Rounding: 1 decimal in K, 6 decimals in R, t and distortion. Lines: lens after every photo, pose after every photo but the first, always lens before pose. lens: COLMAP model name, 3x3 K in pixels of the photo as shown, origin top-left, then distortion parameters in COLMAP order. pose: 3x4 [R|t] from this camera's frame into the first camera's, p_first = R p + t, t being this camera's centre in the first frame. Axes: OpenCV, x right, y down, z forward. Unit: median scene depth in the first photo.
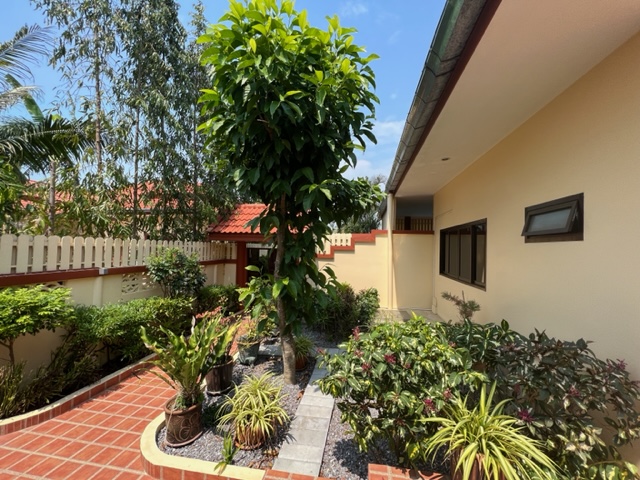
lens RADIAL K [[258.1, 0, 323.0], [0, 258.1, 244.2], [0, 0, 1]] dist [-0.000126, -0.000013]
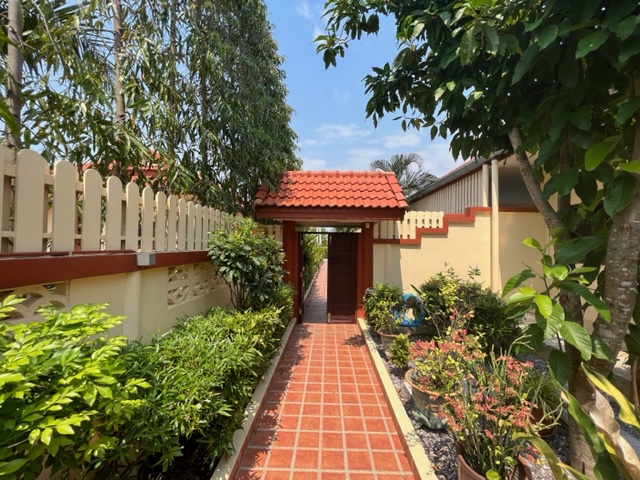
lens RADIAL K [[258.1, 0, 319.0], [0, 258.1, 237.9], [0, 0, 1]] dist [-0.000126, -0.000013]
pose [[0.986410, -0.004249, 0.164247, -0.394107], [0.007373, 0.999803, -0.018411, 0.049693], [-0.164136, 0.019372, 0.986247, 0.324322]]
